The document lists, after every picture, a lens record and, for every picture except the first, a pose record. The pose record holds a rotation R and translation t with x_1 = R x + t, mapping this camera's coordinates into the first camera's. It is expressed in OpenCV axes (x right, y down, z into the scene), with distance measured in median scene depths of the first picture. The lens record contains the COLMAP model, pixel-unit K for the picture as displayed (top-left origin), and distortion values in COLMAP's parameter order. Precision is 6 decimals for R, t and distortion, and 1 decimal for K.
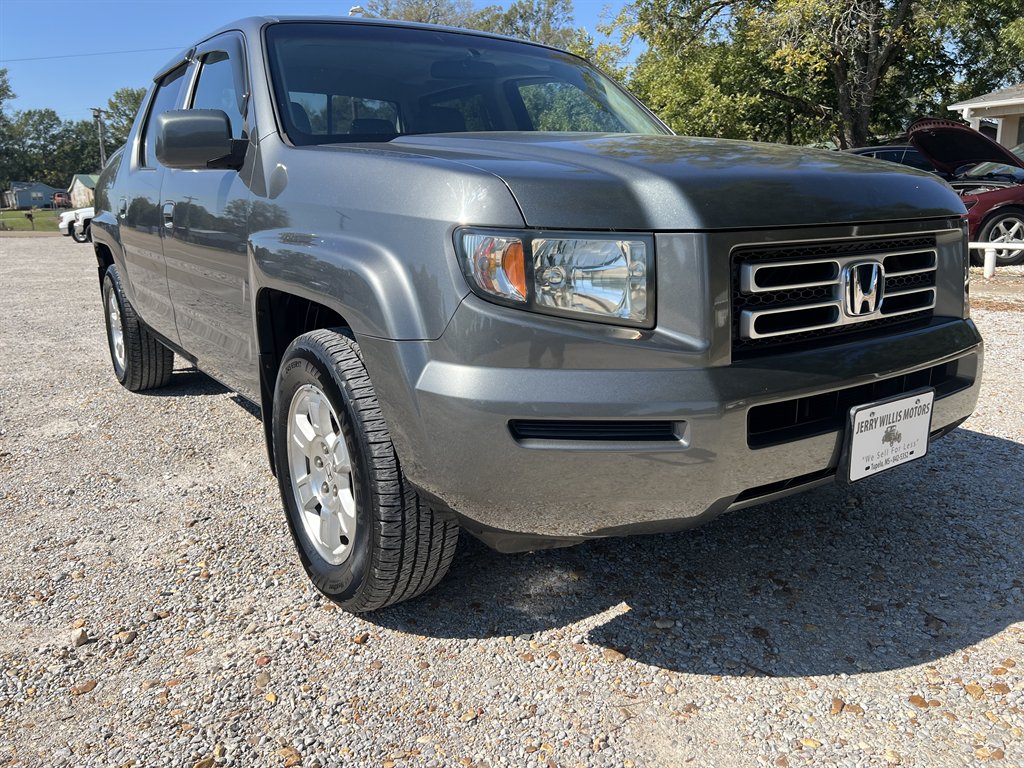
lens RADIAL K [[776.7, 0, 512.0], [0, 776.7, 384.0], [0, 0, 1]] dist [0.021354, -0.007953]
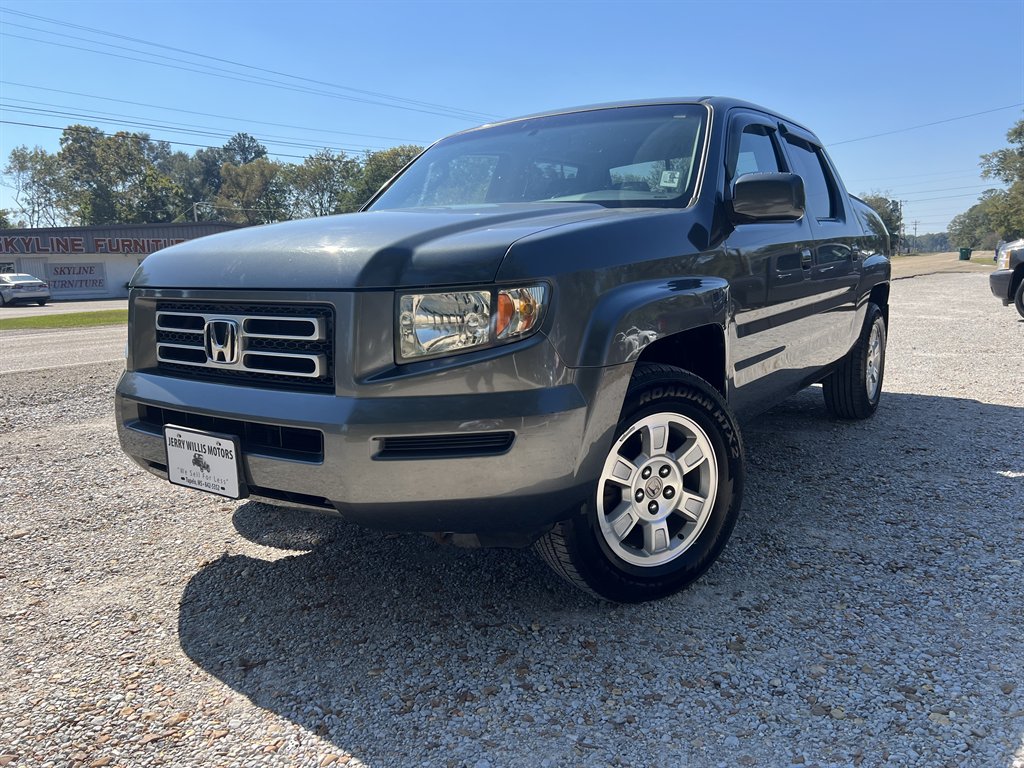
lens RADIAL K [[776.7, 0, 512.0], [0, 776.7, 384.0], [0, 0, 1]] dist [0.021354, -0.007953]
pose [[0.355012, 0.159921, -0.921082, 1.744892], [-0.199863, 0.975464, 0.092330, -0.260217], [0.913247, 0.151312, 0.378264, 0.959580]]
